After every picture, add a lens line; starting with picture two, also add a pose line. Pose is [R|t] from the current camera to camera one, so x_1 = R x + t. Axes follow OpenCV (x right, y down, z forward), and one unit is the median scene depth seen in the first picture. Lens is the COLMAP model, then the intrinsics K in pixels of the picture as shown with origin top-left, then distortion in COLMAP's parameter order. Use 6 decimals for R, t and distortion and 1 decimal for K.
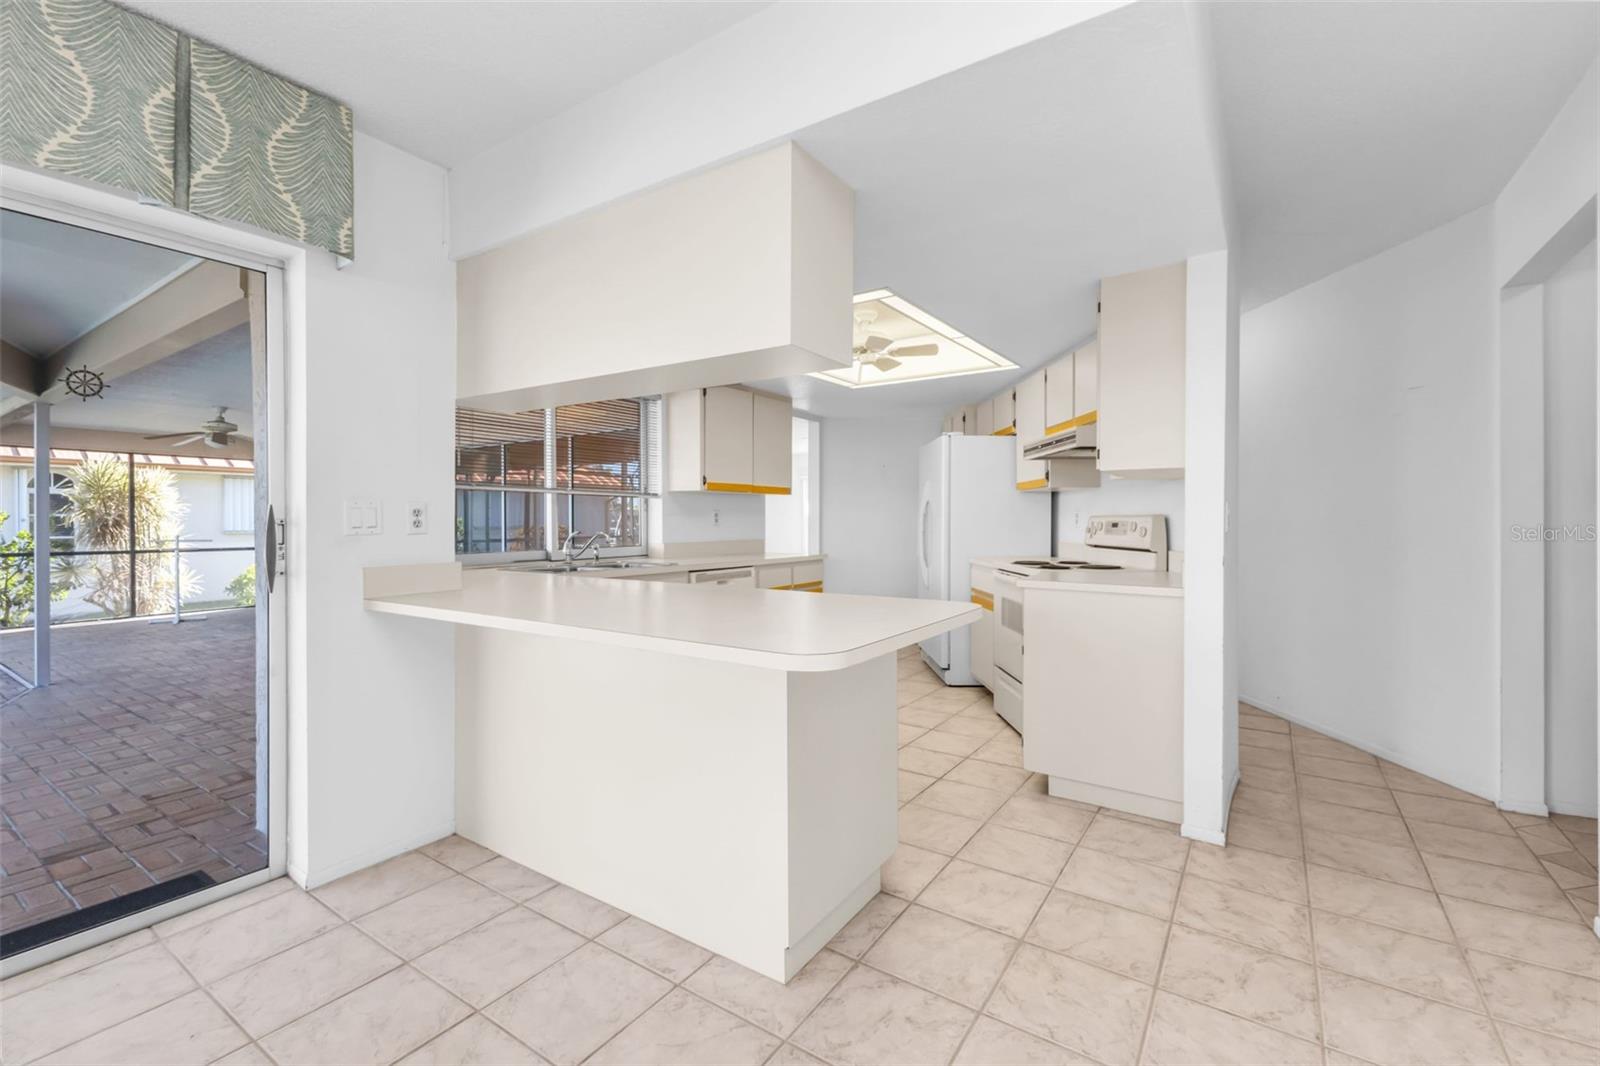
lens RADIAL K [[674.0, 0, 806.6], [0, 674.0, 522.3], [0, 0, 1]] dist [0.001550, 0.000013]
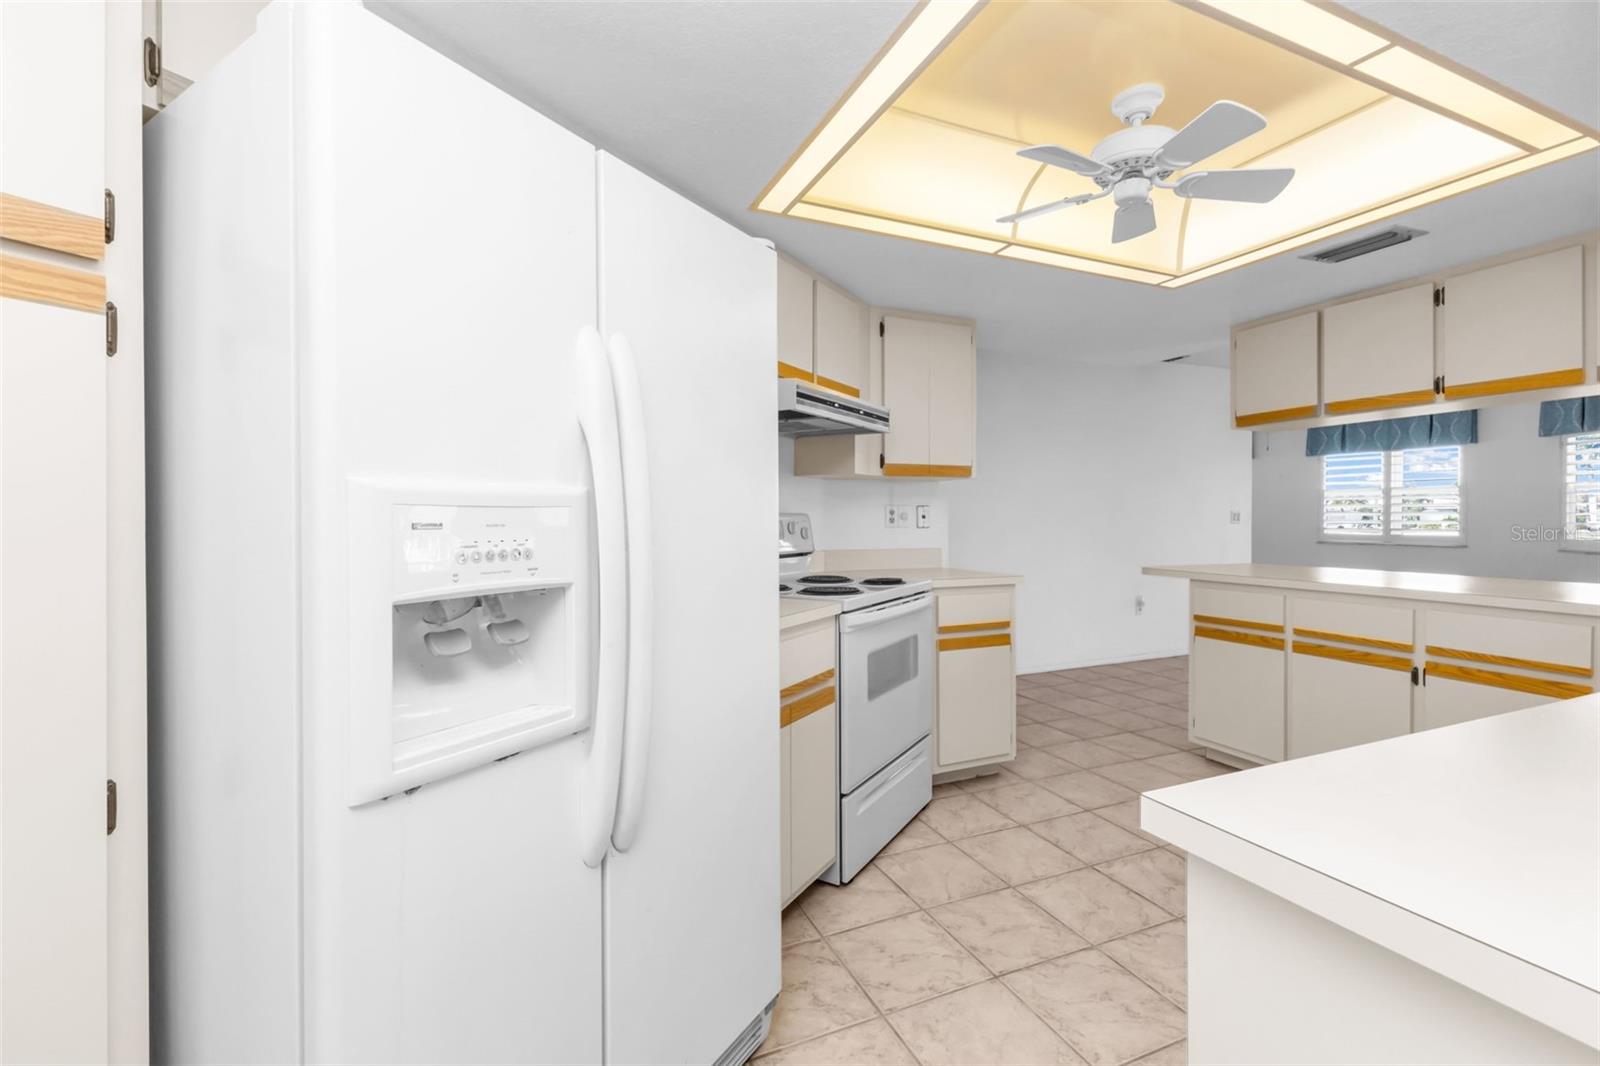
lens RADIAL K [[674.0, 0, 806.6], [0, 674.0, 522.3], [0, 0, 1]] dist [0.001550, 0.000013]
pose [[-0.842540, -0.003206, 0.538625, 0.025658], [0.000180, 0.999981, 0.006234, -0.005499], [-0.538635, 0.005350, -0.842523, 1.553222]]
